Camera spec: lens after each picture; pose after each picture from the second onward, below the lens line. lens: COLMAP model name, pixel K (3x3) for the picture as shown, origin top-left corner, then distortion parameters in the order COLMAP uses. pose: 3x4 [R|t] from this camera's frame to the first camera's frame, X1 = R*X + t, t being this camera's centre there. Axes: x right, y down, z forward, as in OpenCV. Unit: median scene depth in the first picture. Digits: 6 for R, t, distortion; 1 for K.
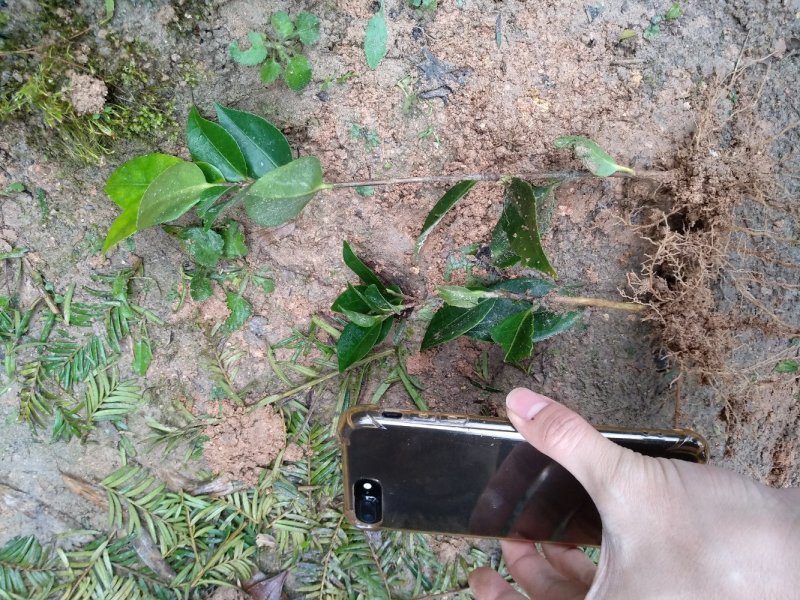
lens RADIAL K [[635.1, 0, 400.0], [0, 635.1, 300.0], [0, 0, 1]] dist [-0.001326, 0.000584]
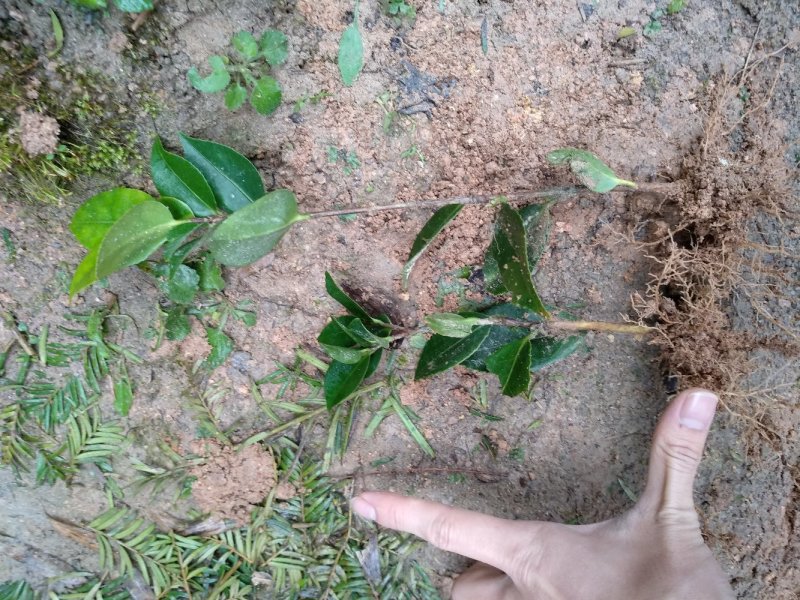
lens RADIAL K [[635.1, 0, 400.0], [0, 635.1, 300.0], [0, 0, 1]] dist [-0.001326, 0.000584]
pose [[0.999029, -0.036048, -0.025327, 0.041636], [0.036908, 0.998729, 0.034328, -0.076135], [0.024057, -0.035229, 0.999090, 0.061983]]
